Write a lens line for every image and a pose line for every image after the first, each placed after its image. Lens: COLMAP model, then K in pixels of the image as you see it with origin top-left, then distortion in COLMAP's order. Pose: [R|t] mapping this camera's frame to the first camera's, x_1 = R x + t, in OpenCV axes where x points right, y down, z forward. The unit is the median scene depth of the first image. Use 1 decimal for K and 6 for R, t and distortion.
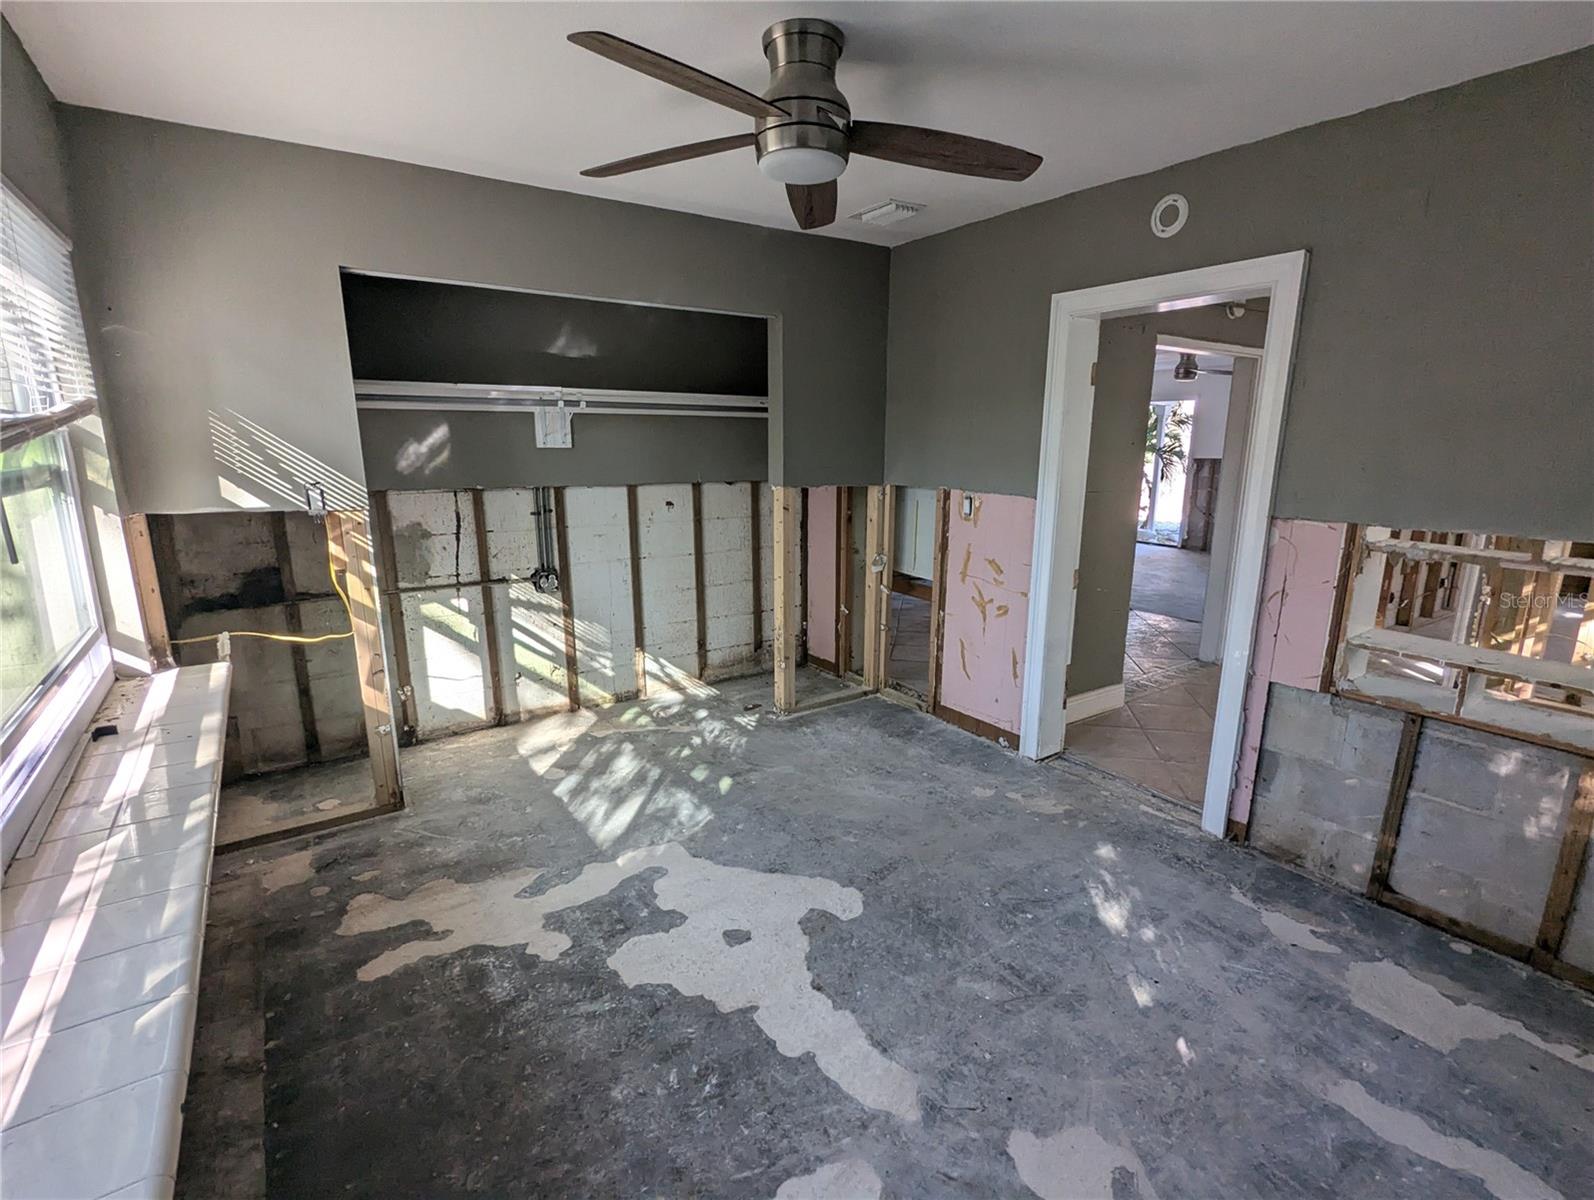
lens RADIAL K [[756.4, 0, 808.0], [0, 756.4, 605.0], [0, 0, 1]] dist [-0.000469, 0.004310]
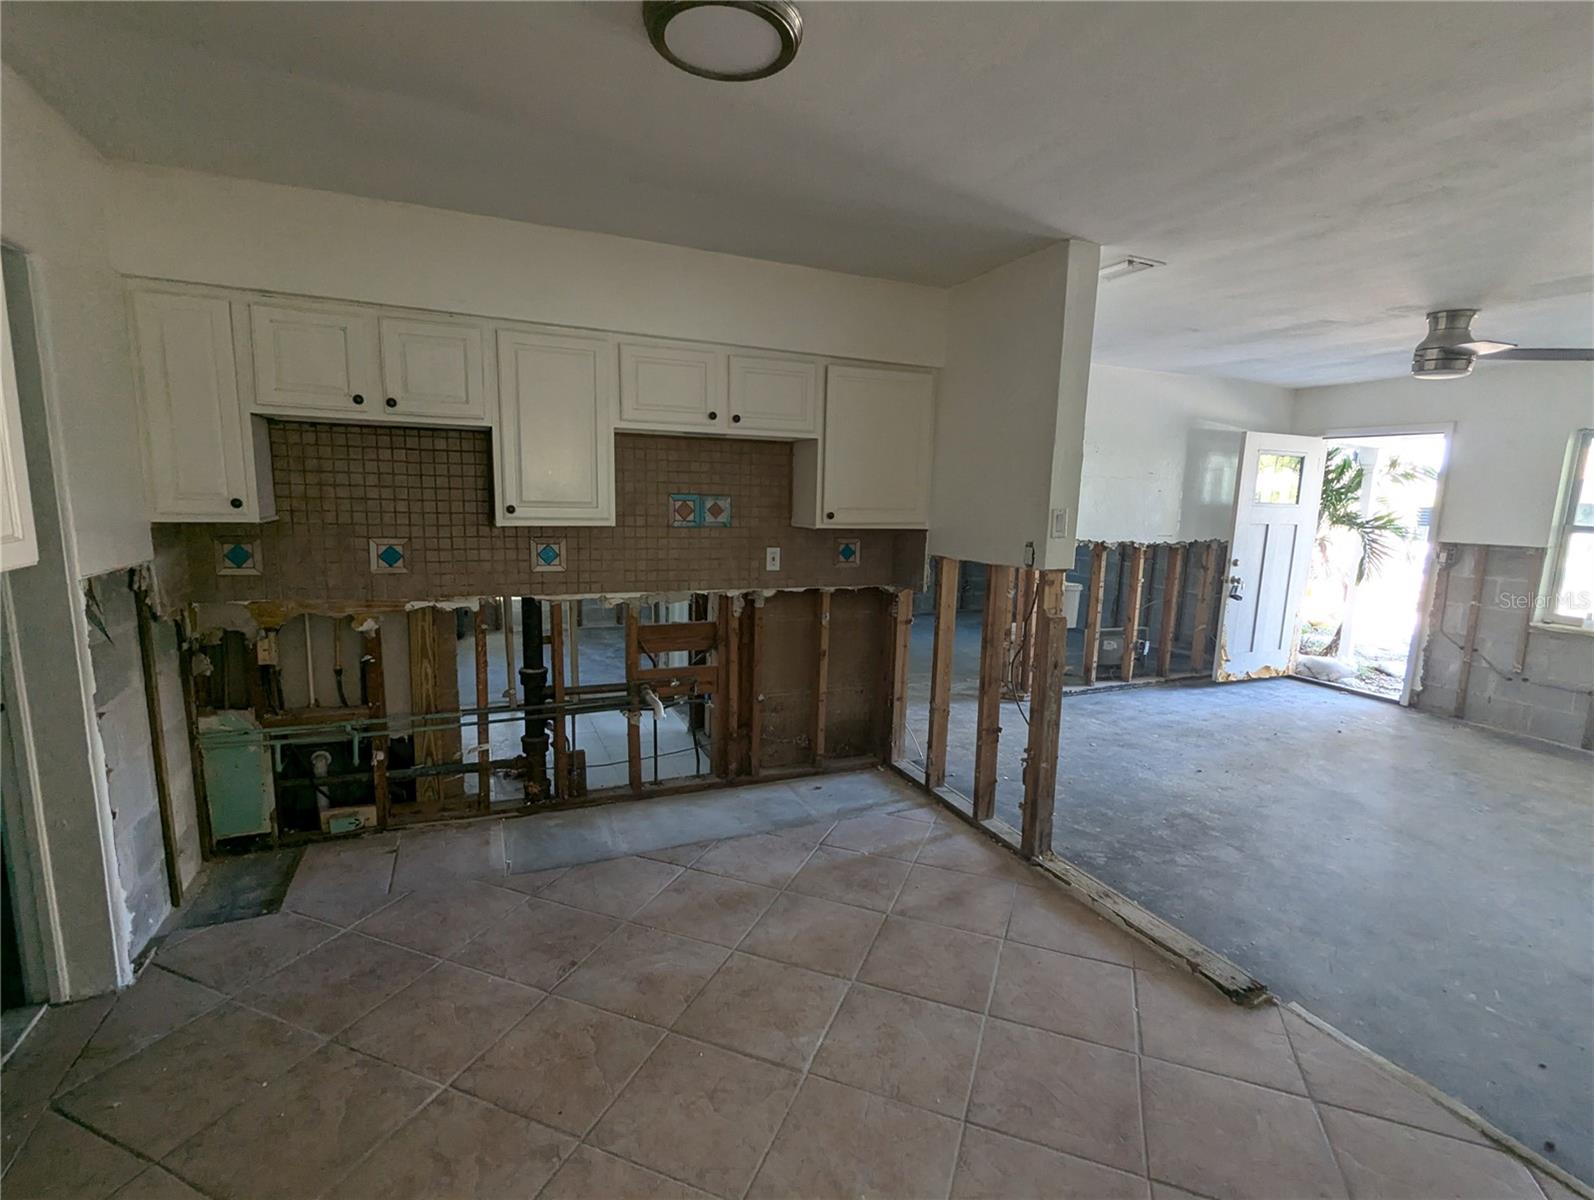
lens RADIAL K [[756.4, 0, 802.9], [0, 756.4, 610.6], [0, 0, 1]] dist [-0.000469, 0.004310]
pose [[0.979702, 0.048186, -0.194580, 0.157133], [-0.060512, 0.996487, -0.057901, -0.077907], [0.191107, 0.068500, 0.979176, 0.349688]]
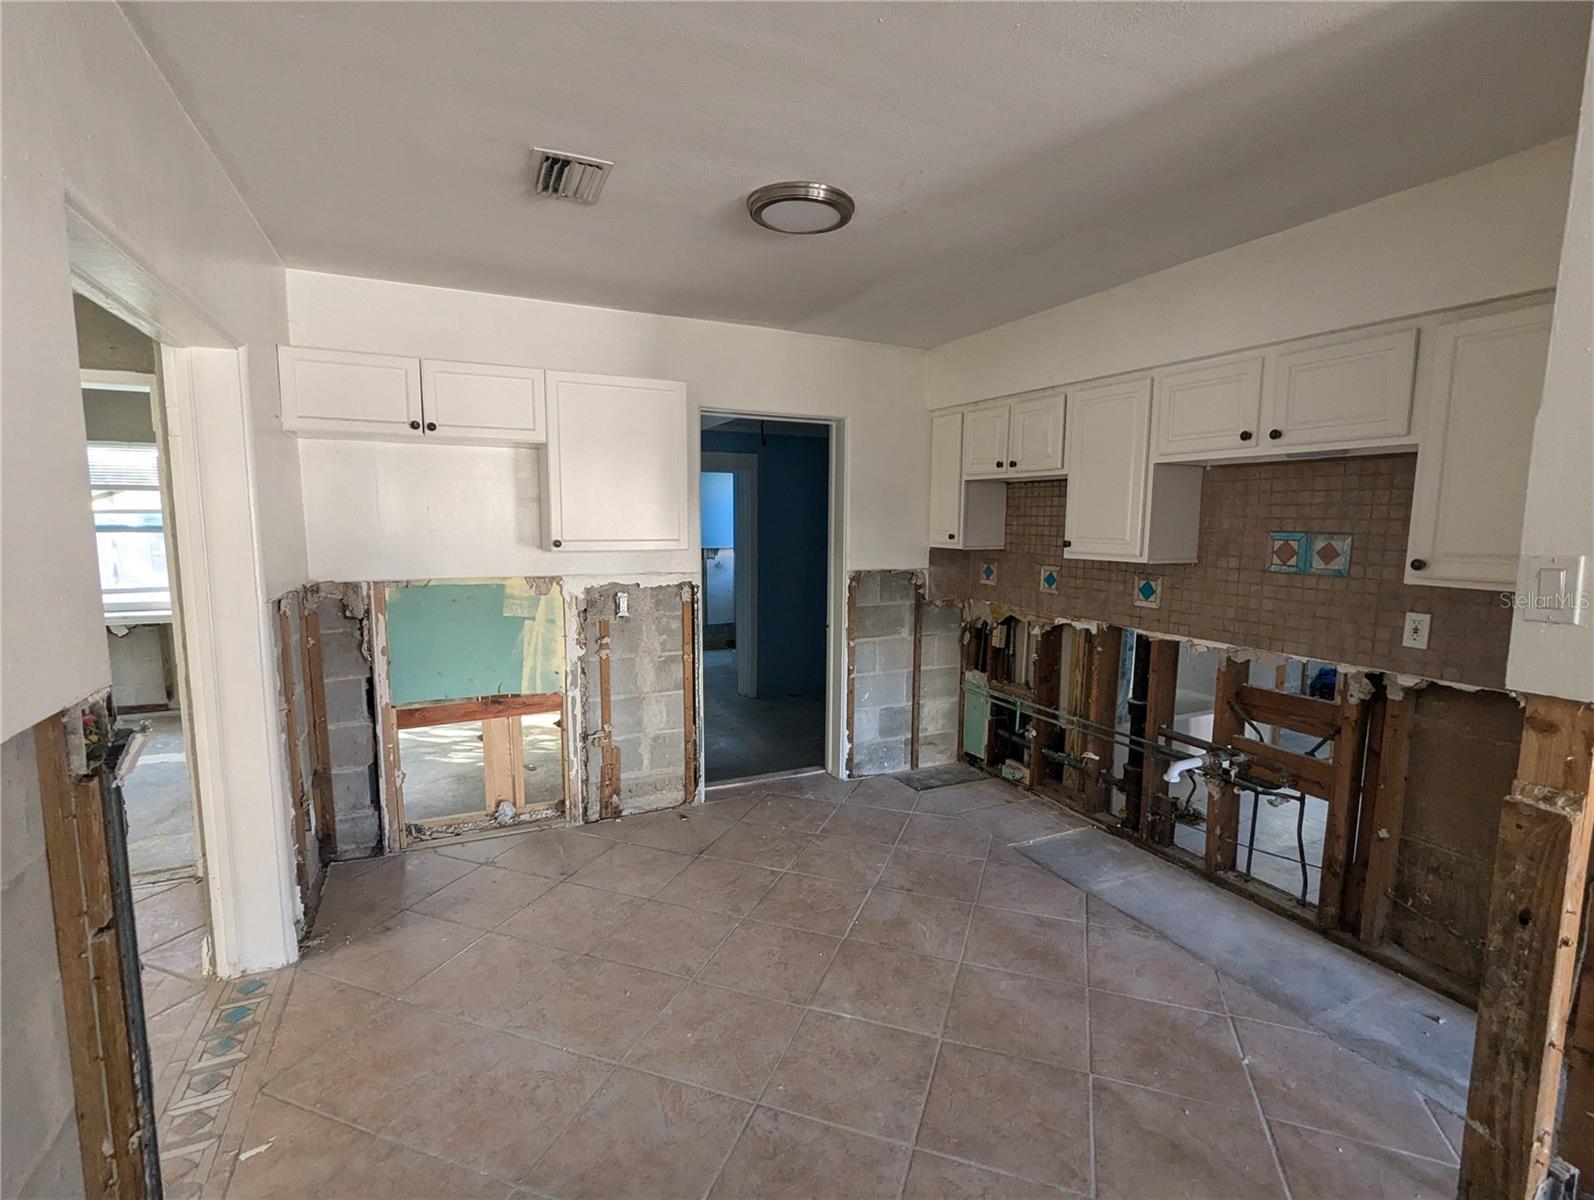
lens RADIAL K [[756.4, 0, 798.6], [0, 756.4, 606.8], [0, 0, 1]] dist [-0.000469, 0.004310]
pose [[-0.175889, 0.108263, -0.978439, 0.313721], [-0.222832, 0.963756, 0.146696, -0.115695], [0.958858, 0.243830, -0.145390, 0.520614]]
